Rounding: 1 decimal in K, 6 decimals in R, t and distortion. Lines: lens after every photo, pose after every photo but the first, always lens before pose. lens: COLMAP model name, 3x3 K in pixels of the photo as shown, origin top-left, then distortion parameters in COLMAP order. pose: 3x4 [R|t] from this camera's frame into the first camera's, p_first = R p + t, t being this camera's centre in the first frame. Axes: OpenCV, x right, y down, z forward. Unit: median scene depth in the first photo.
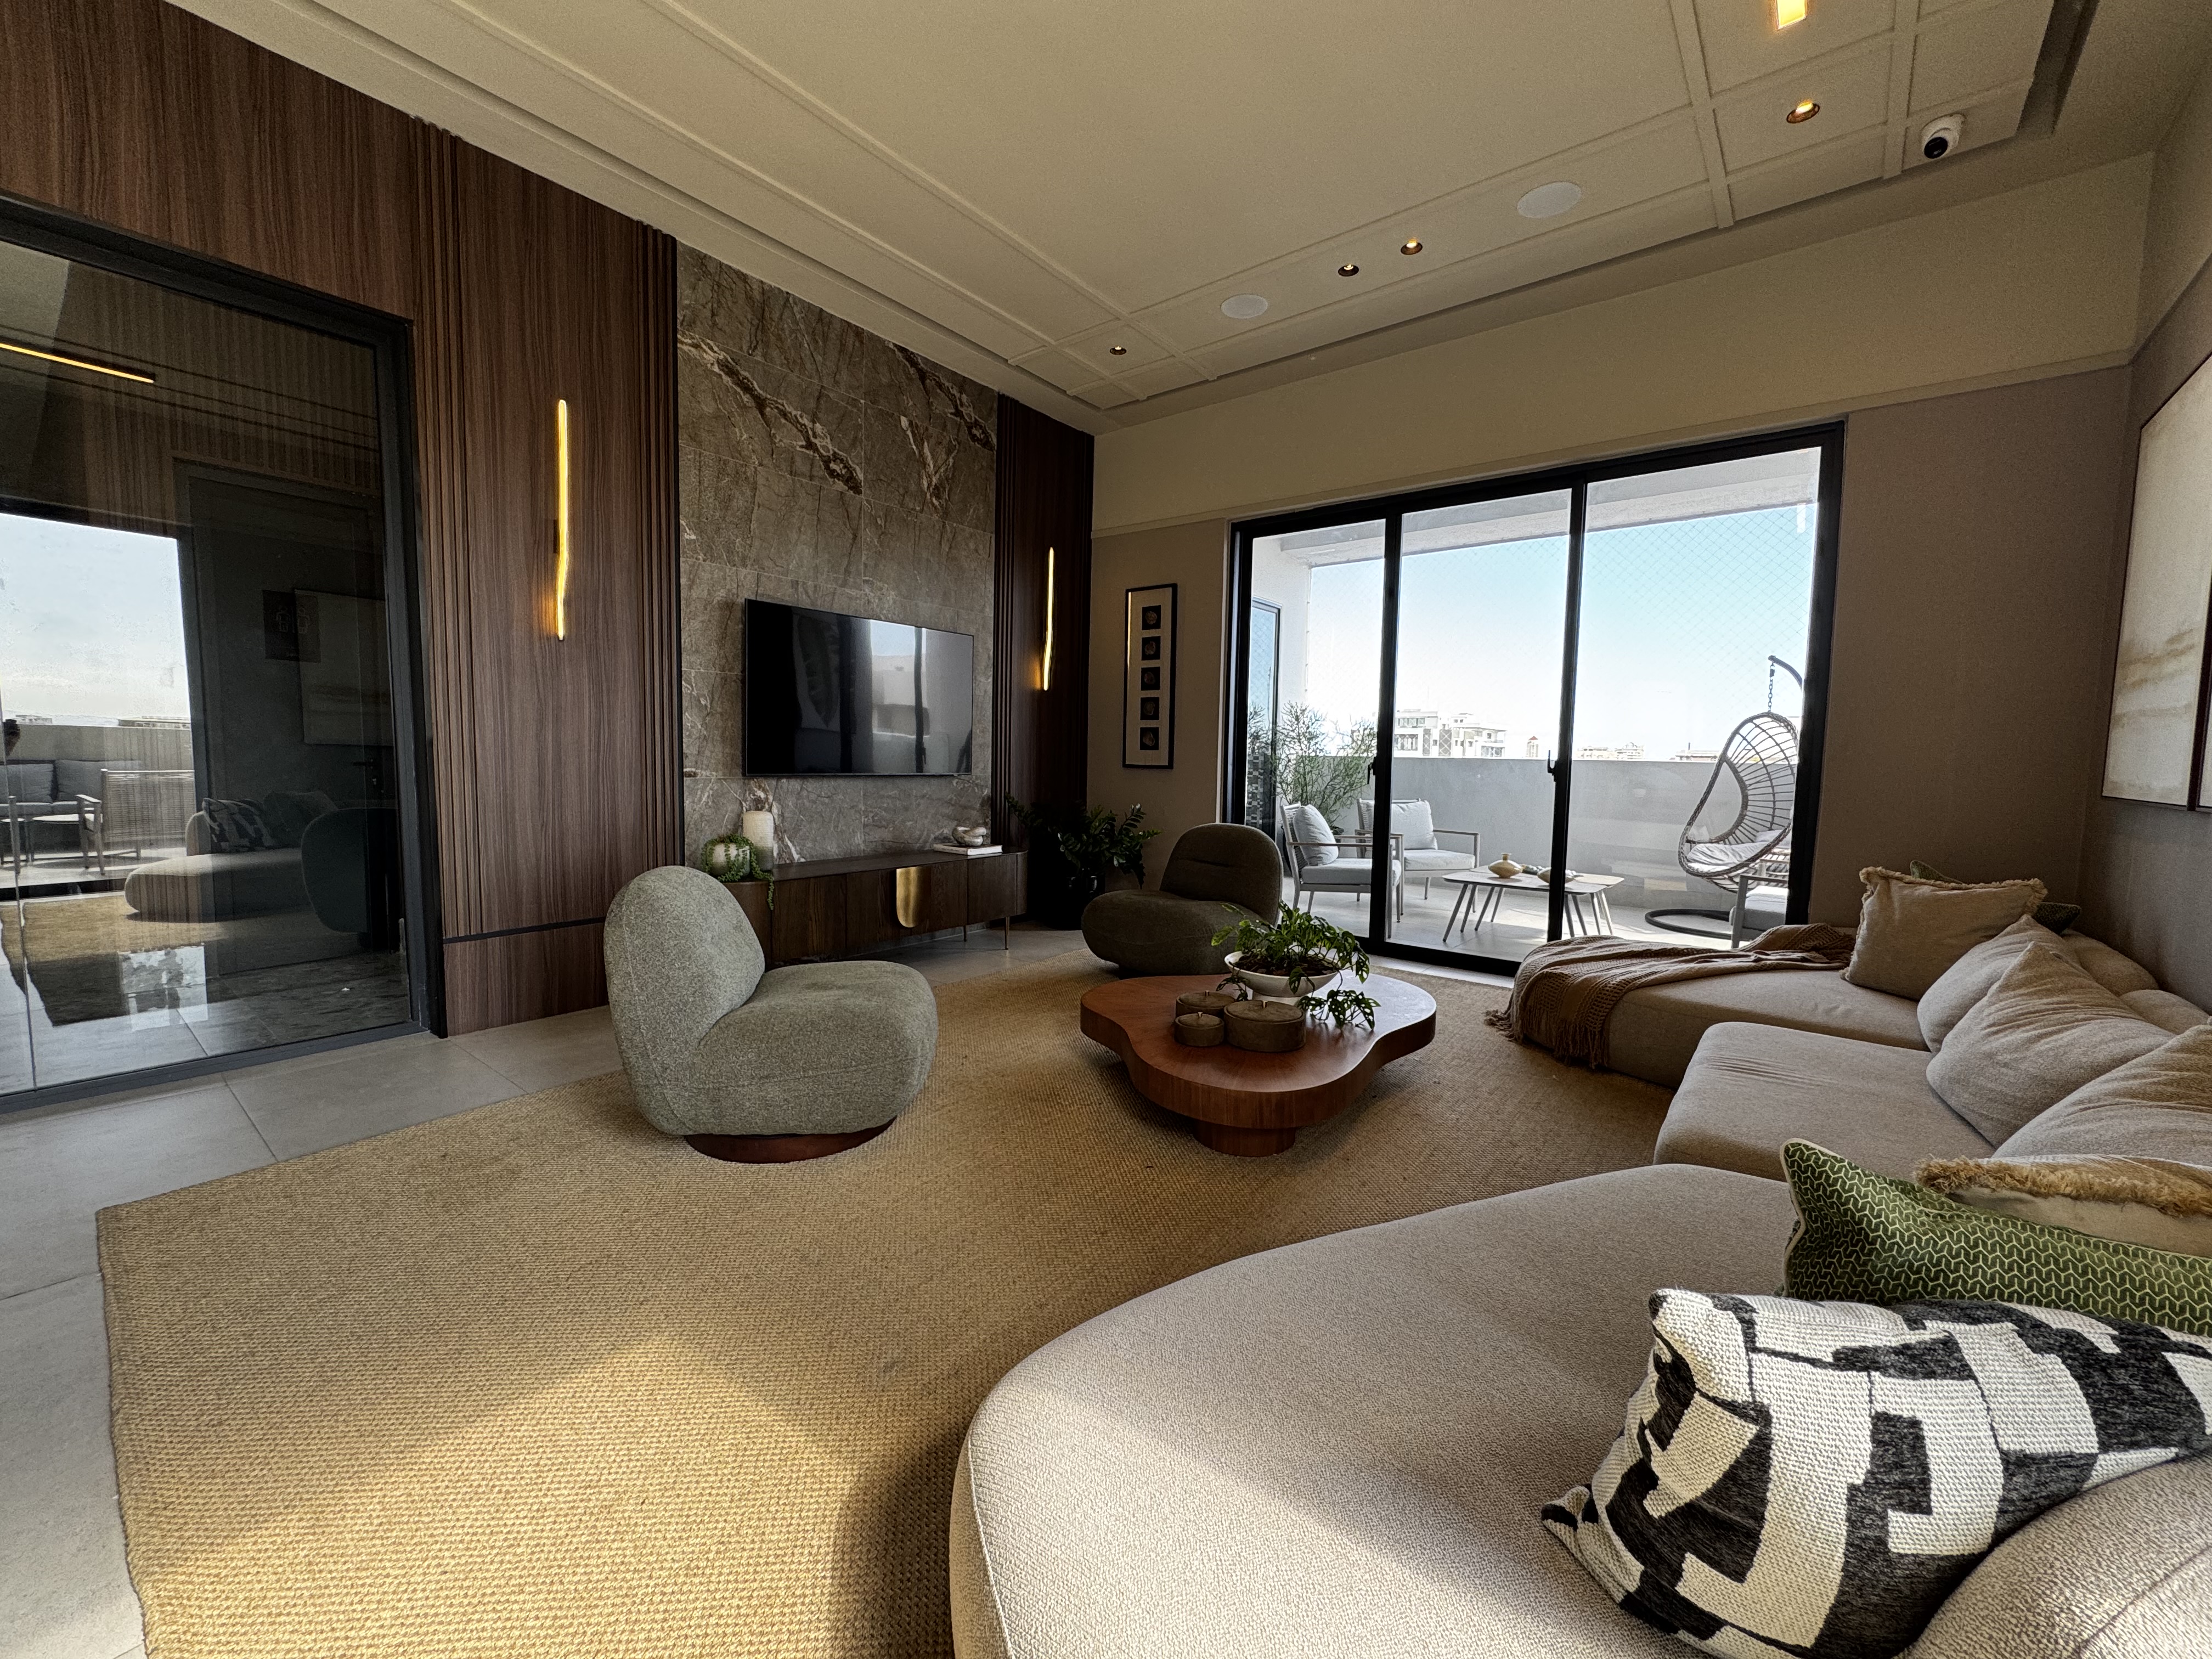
lens RADIAL K [[894.3, 0, 1099.8], [0, 894.3, 823.8], [0, 0, 1]] dist [0.000903, 0.000198]
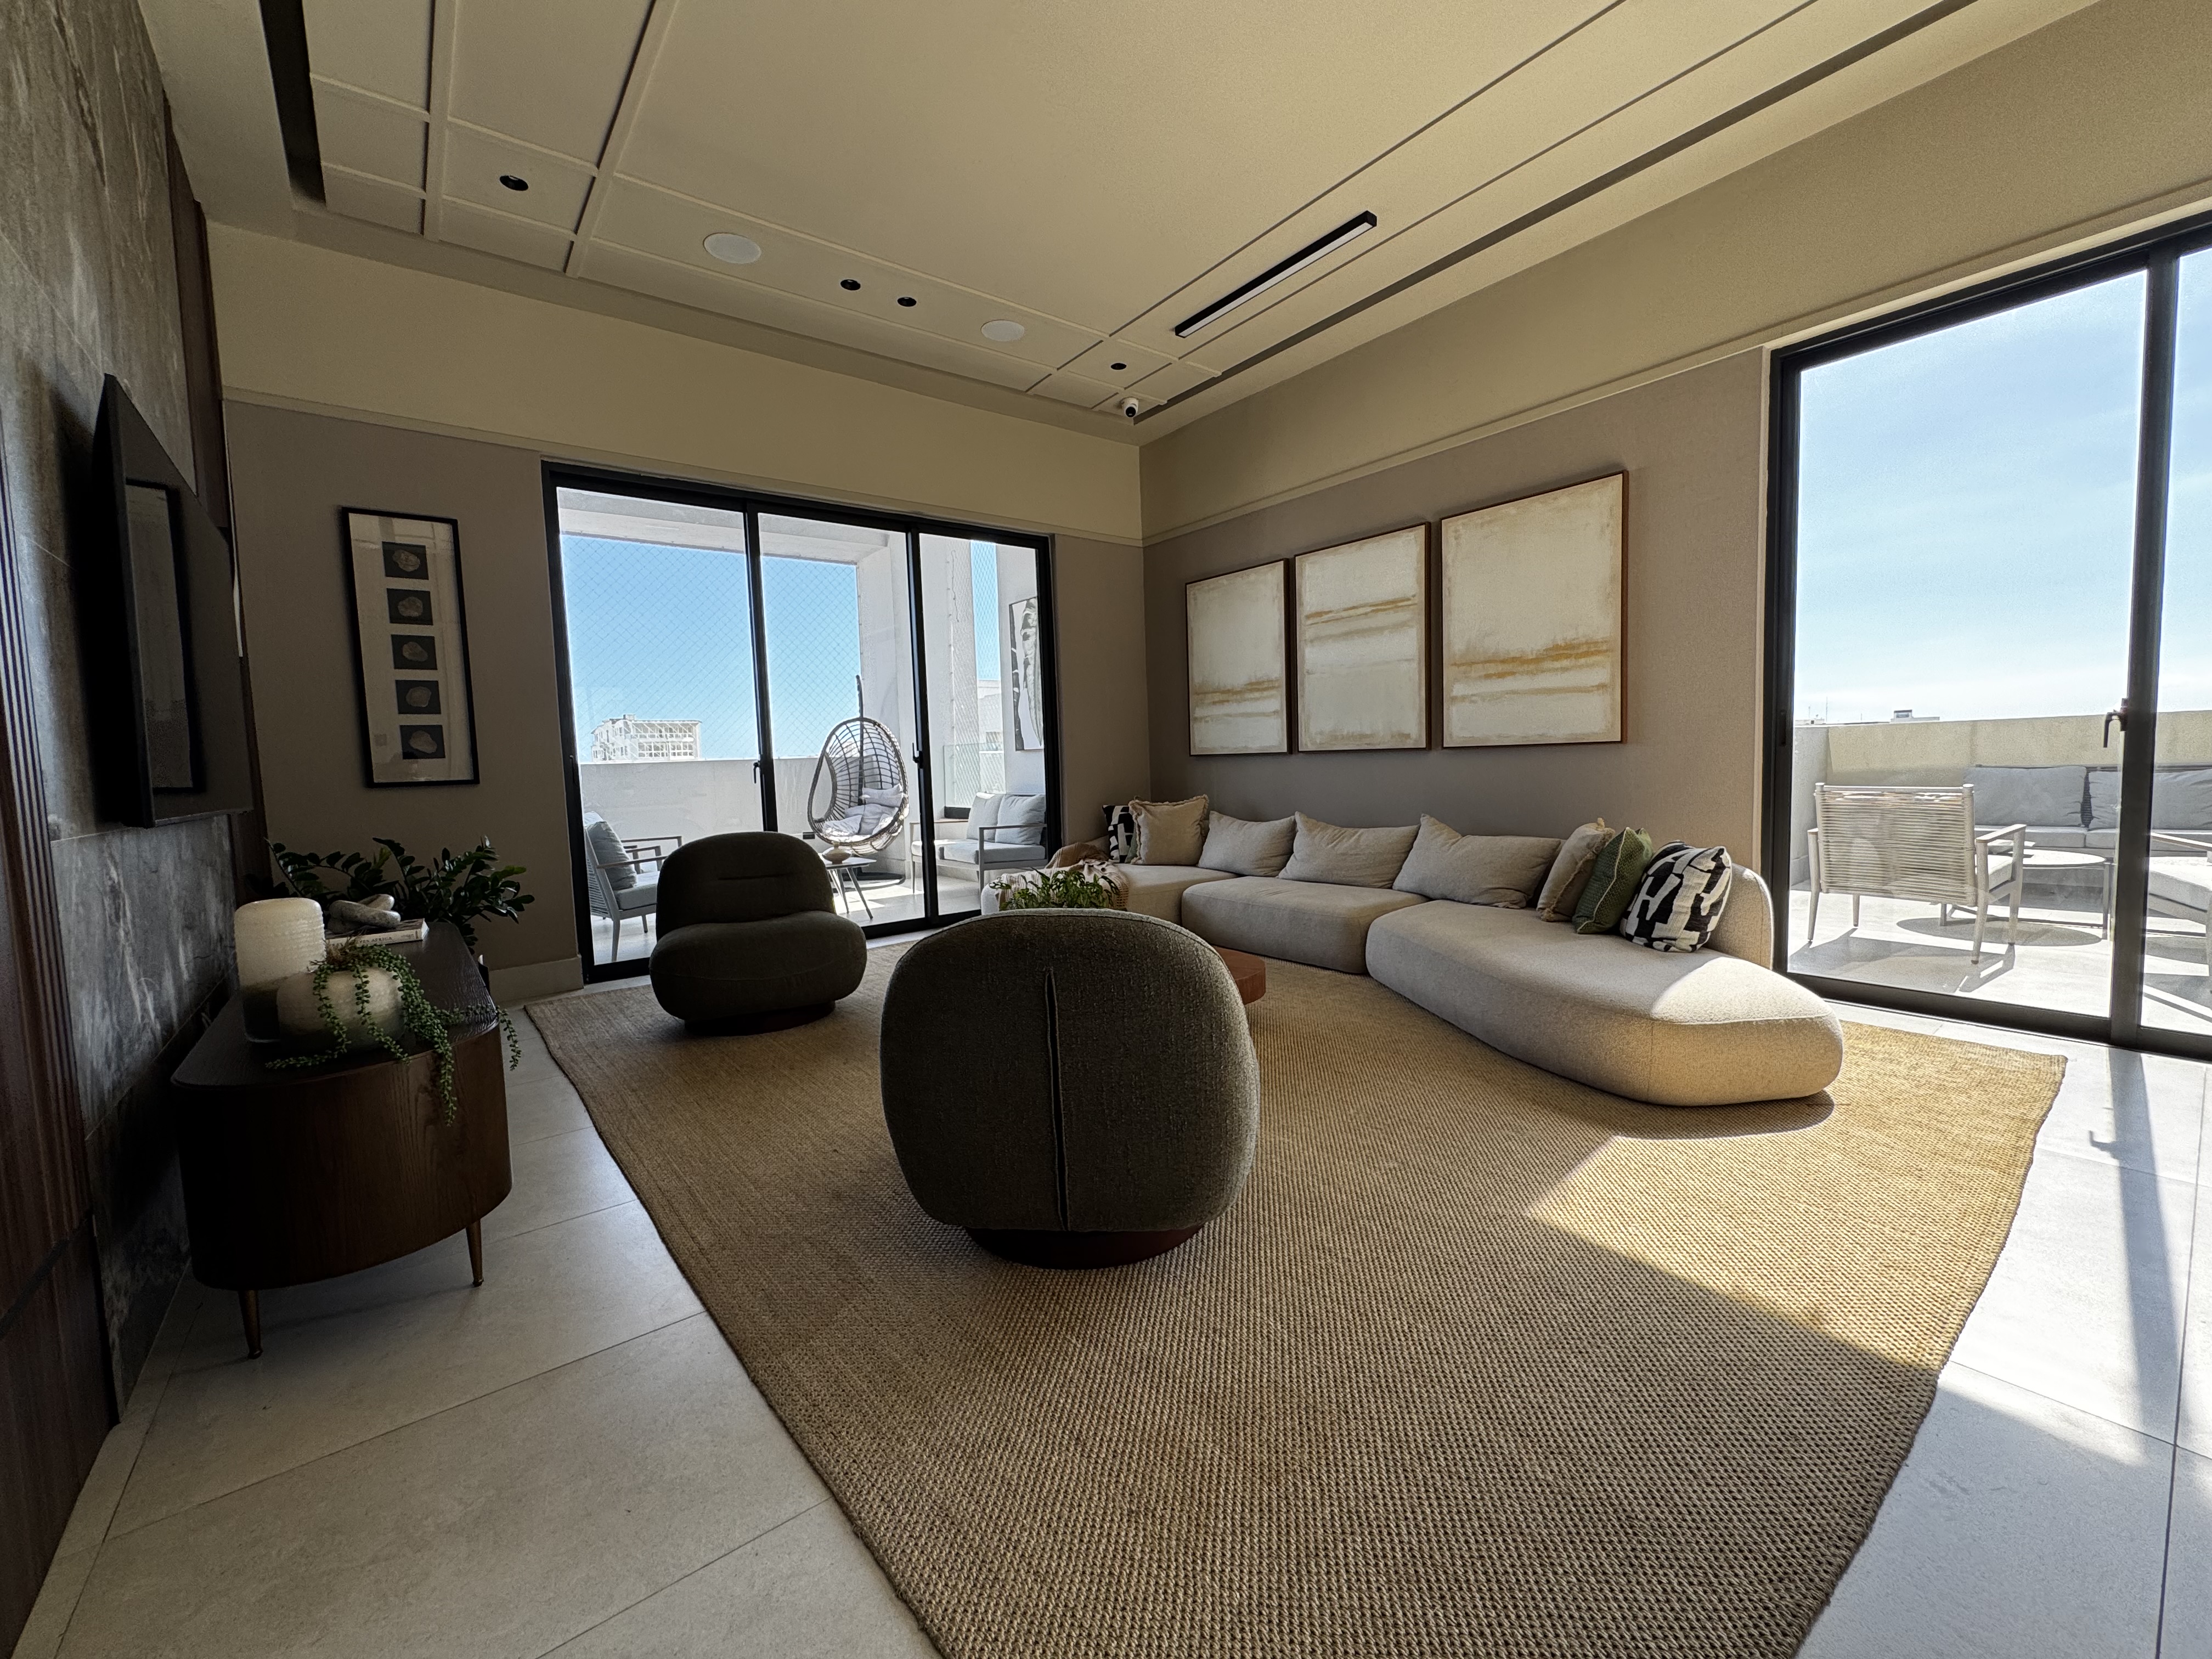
lens RADIAL K [[894.3, 0, 1099.8], [0, 894.3, 823.8], [0, 0, 1]] dist [0.000903, 0.000198]
pose [[0.224933, -0.098822, 0.969350, -0.493848], [0.117584, 0.990326, 0.073675, -0.024059], [-0.967253, 0.097408, 0.234377, 0.359798]]
